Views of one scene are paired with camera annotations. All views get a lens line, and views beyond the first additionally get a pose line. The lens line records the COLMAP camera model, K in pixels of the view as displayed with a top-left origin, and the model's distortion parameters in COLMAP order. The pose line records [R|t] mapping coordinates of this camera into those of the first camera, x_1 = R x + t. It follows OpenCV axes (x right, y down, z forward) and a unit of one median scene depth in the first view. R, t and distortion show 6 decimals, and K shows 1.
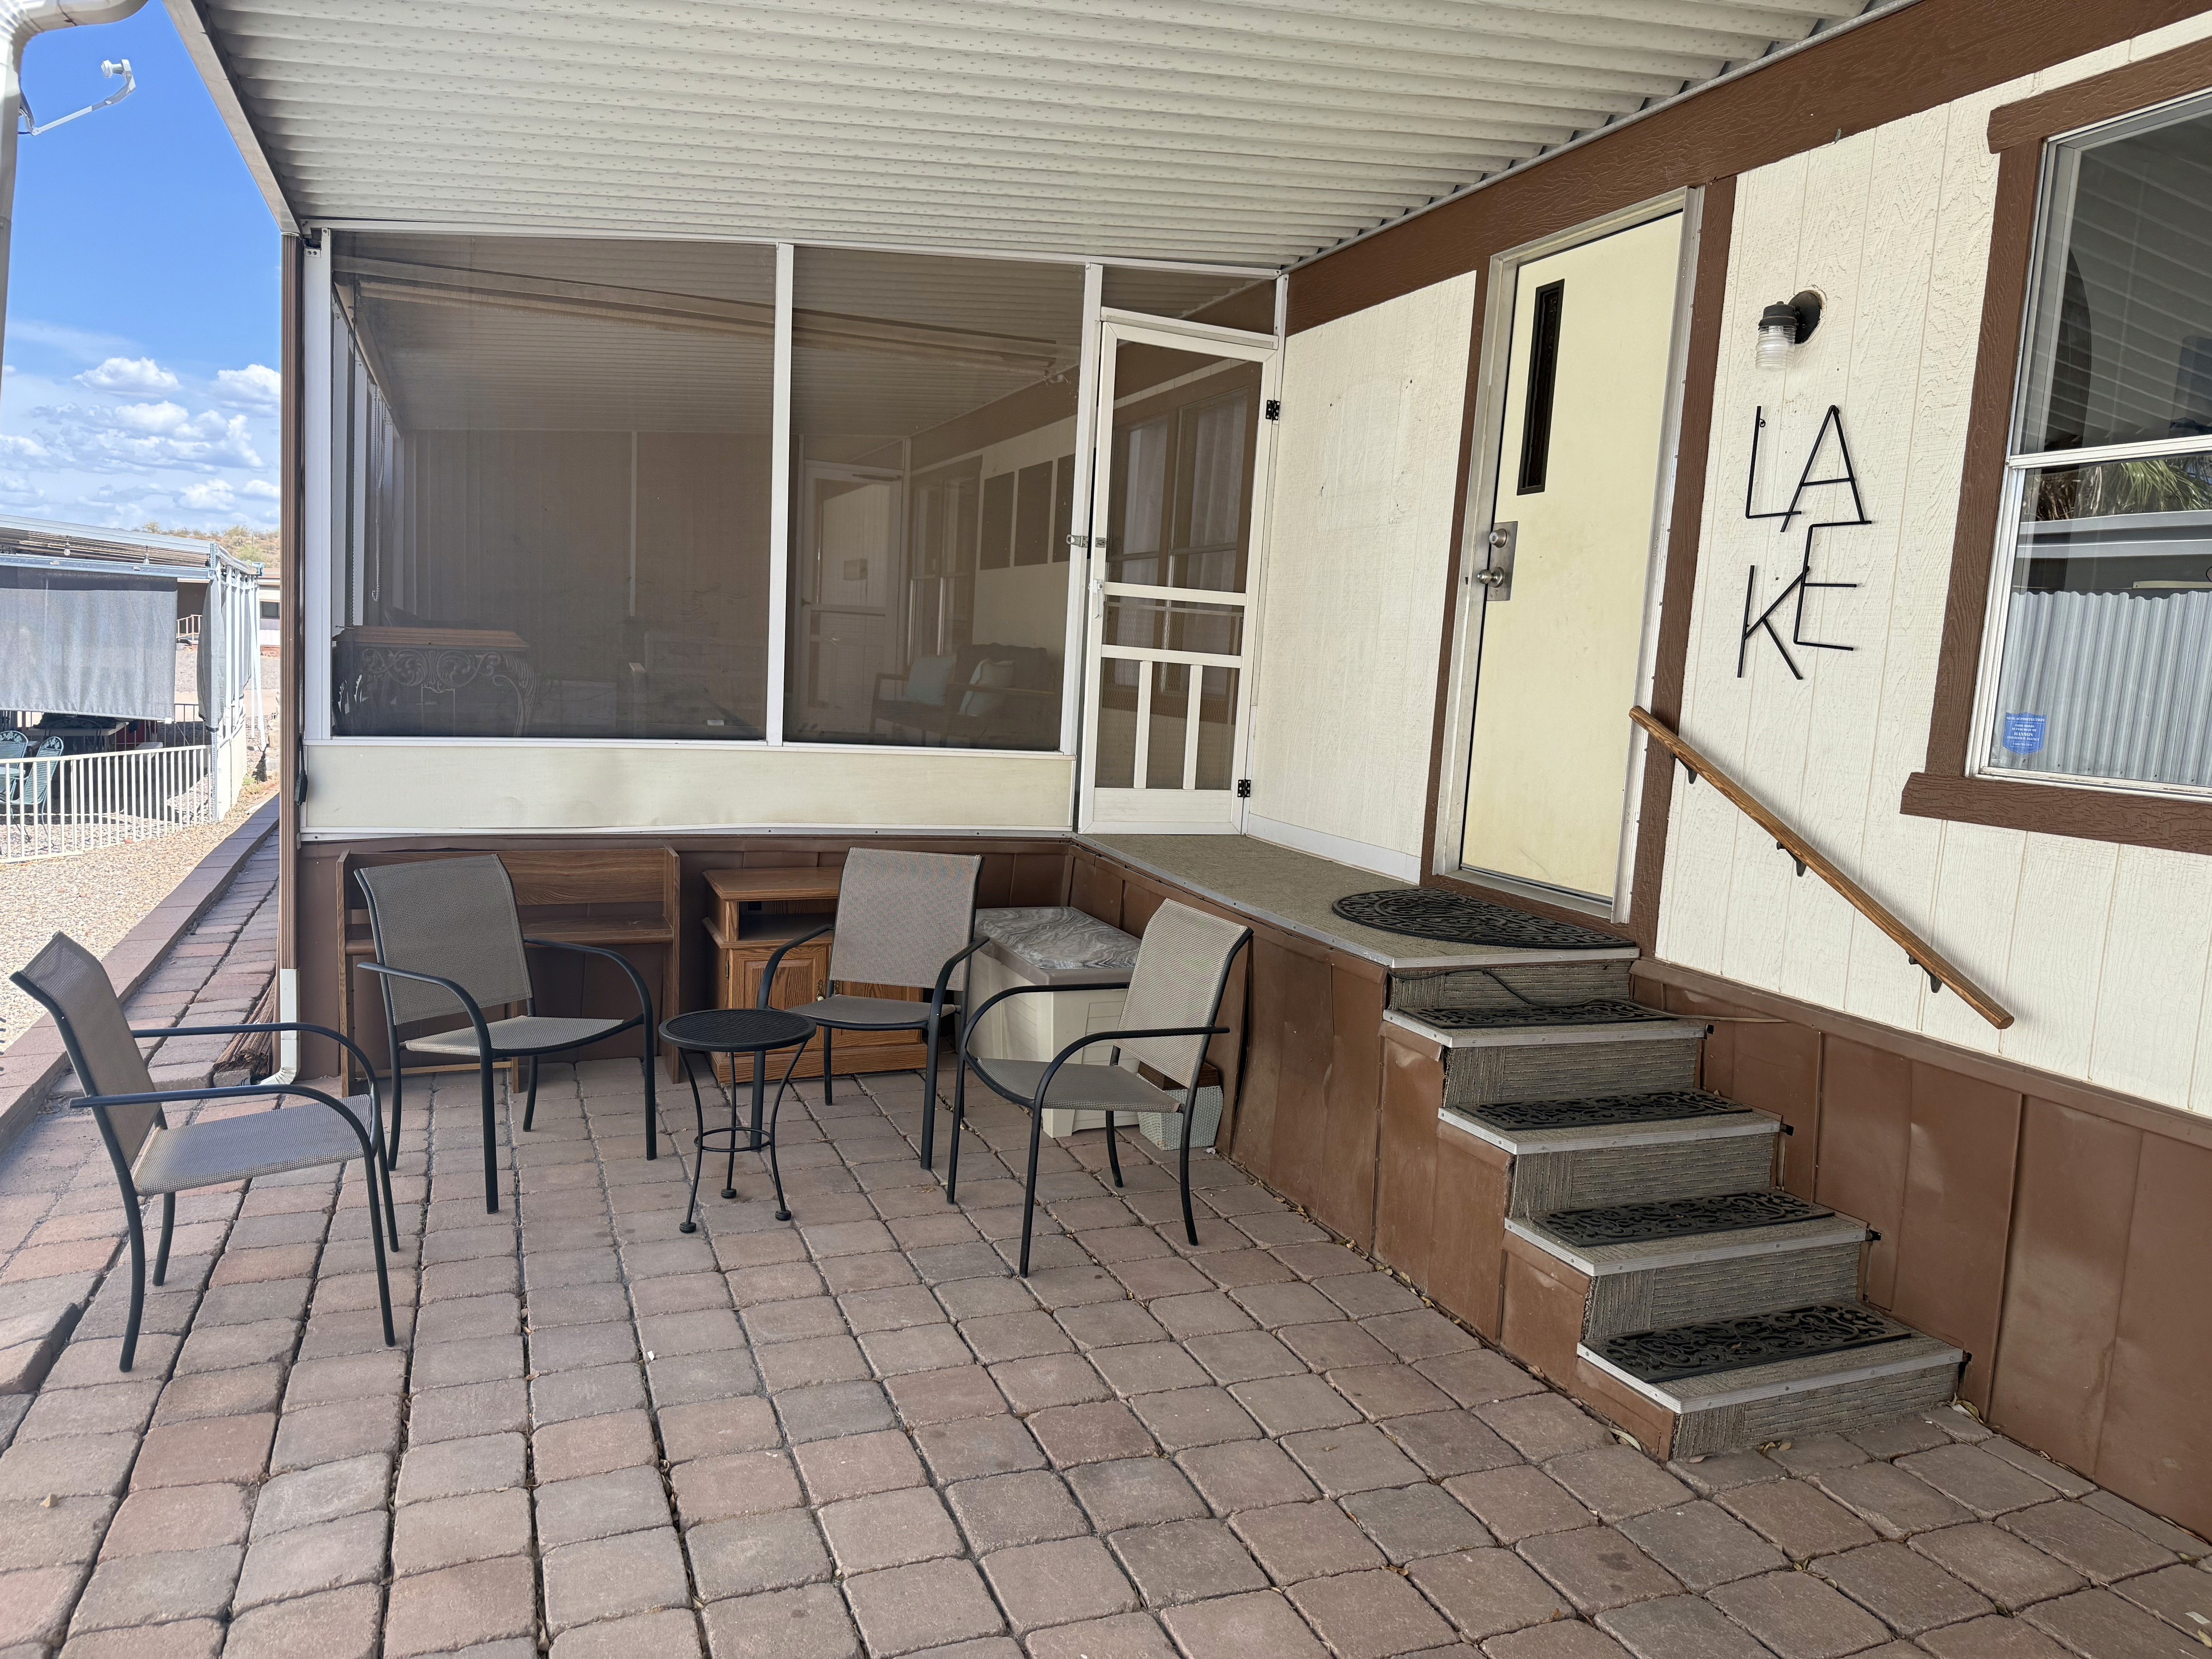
lens RADIAL K [[1578.5, 0, 1116.8], [0, 1578.5, 813.7], [0, 0, 1]] dist [0.060196, -0.074493]
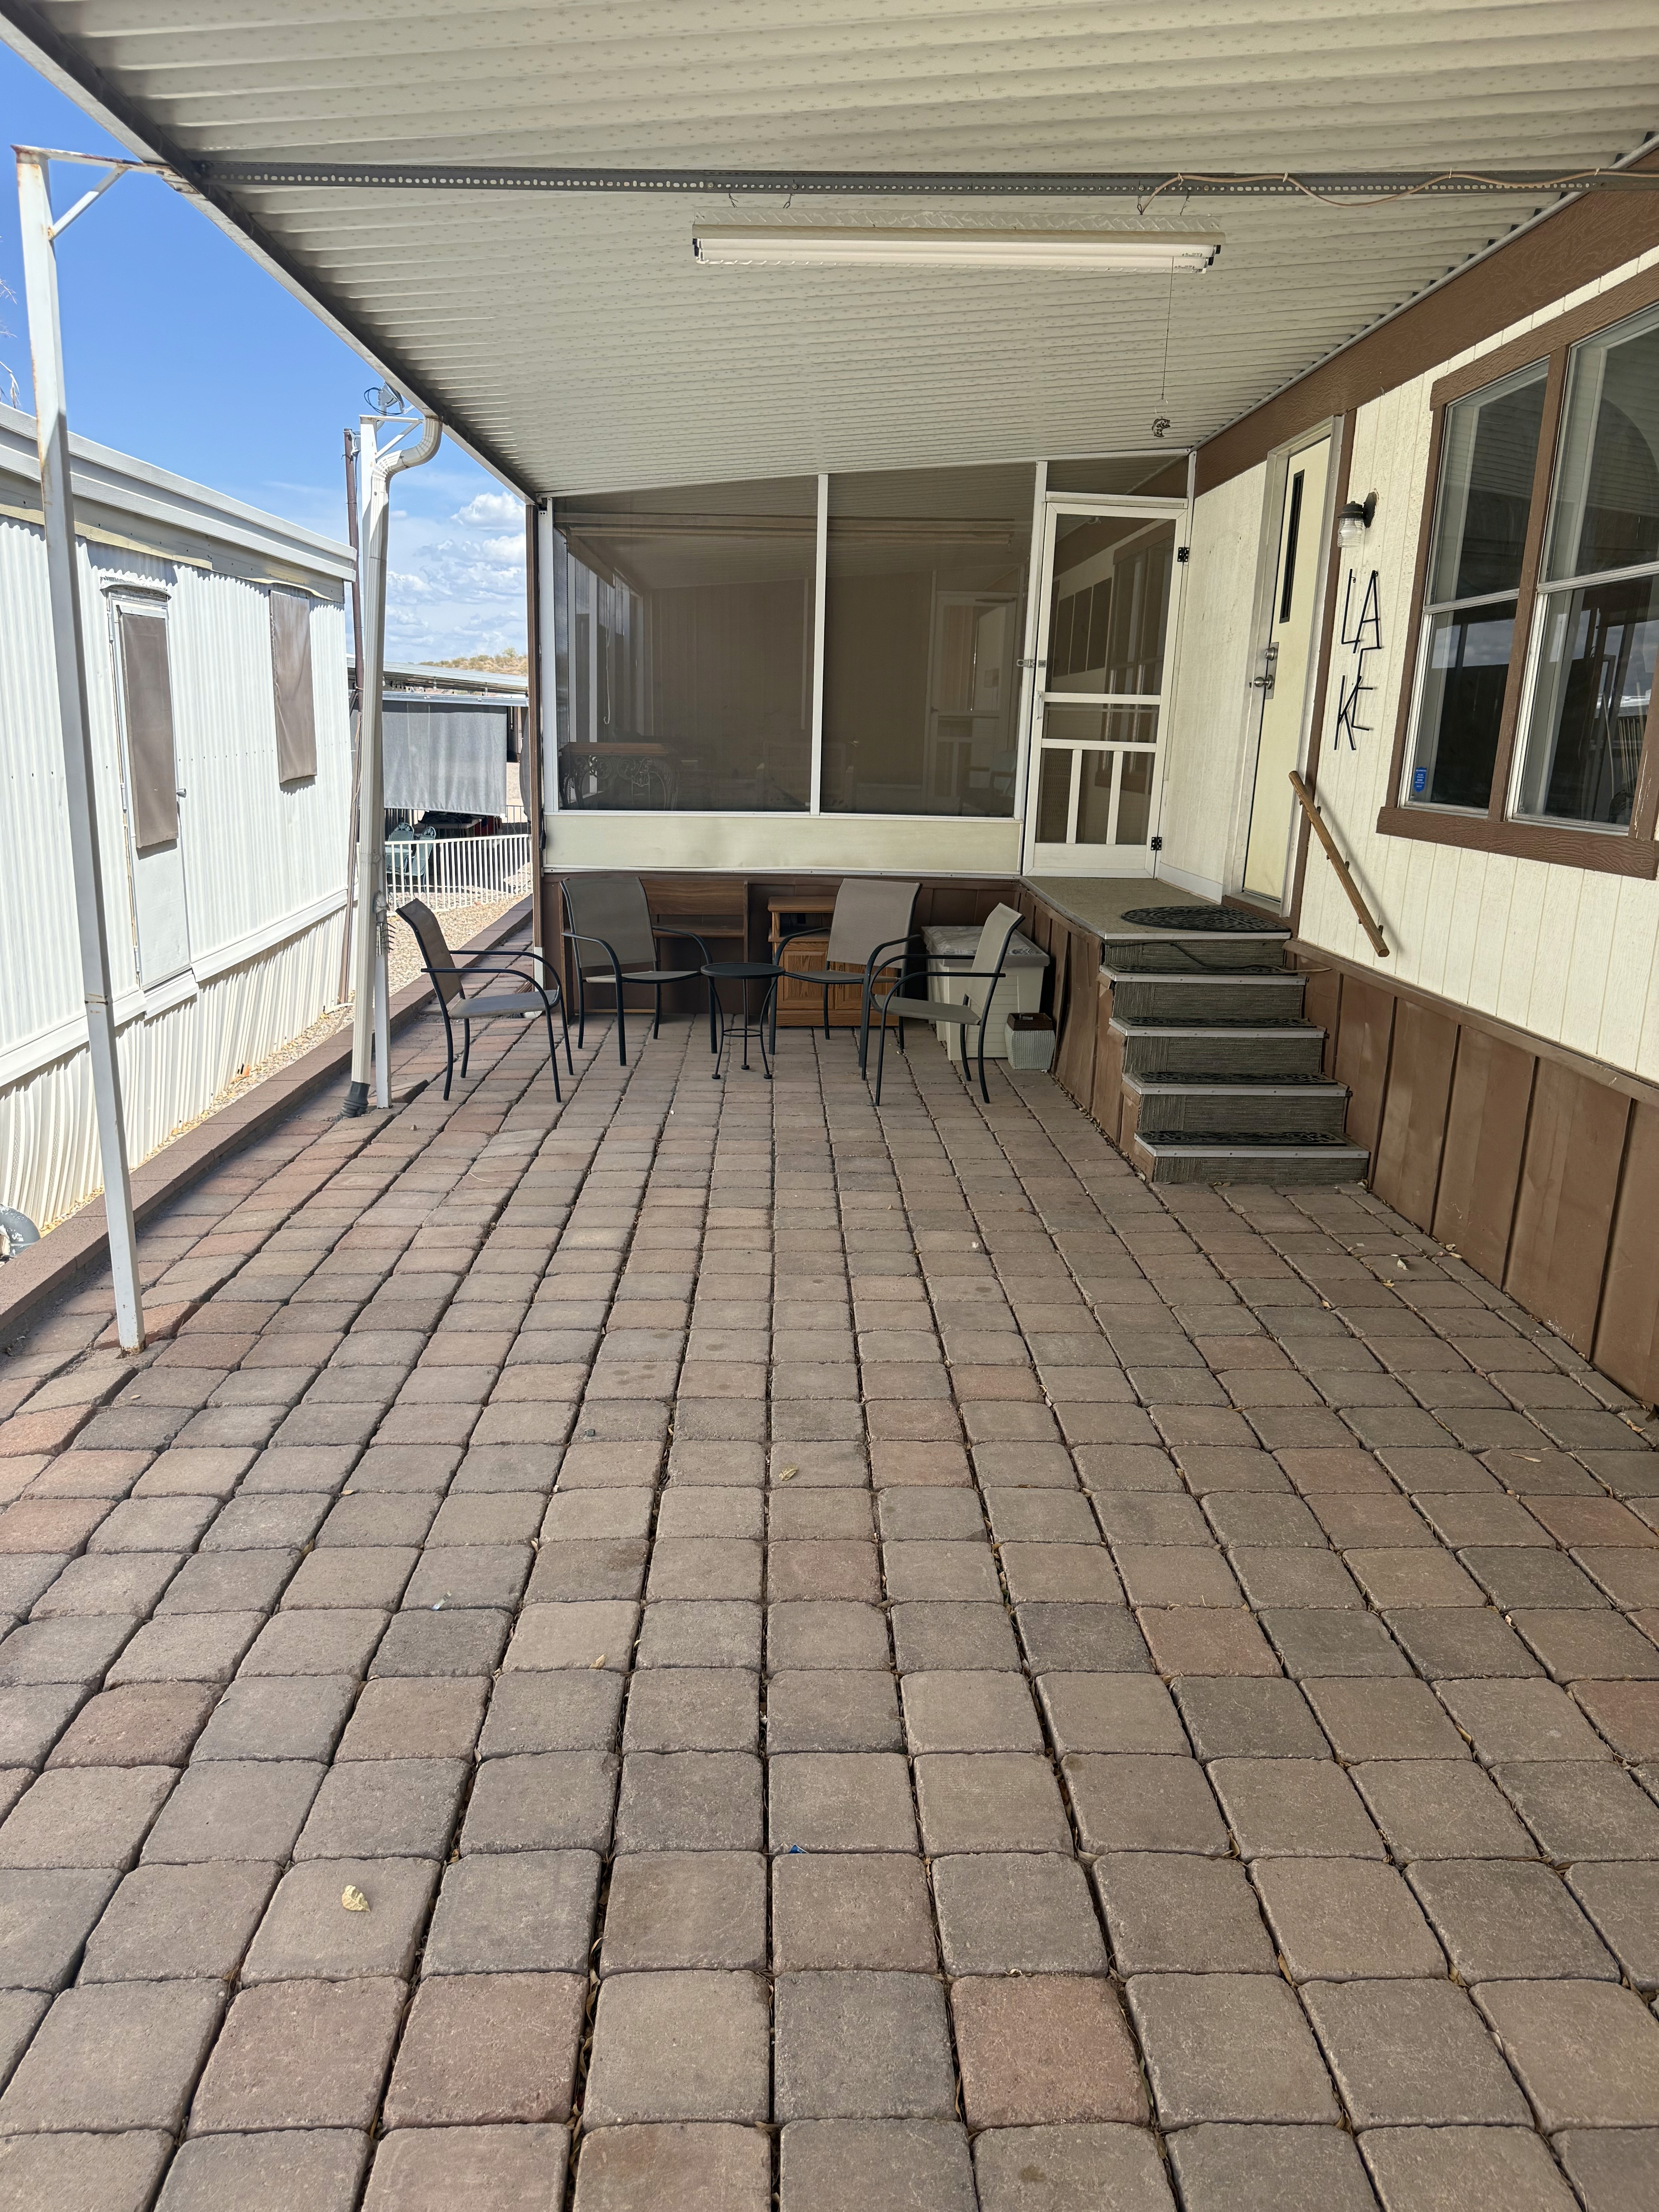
lens RADIAL K [[1578.5, 0, 815.5], [0, 1578.5, 1109.8], [0, 0, 1]] dist [0.060196, -0.074493]
pose [[0.936500, 0.051334, -0.346889, 0.356486], [-0.008488, 0.992255, 0.123923, 0.055331], [0.350564, -0.113110, 0.929683, -0.493704]]
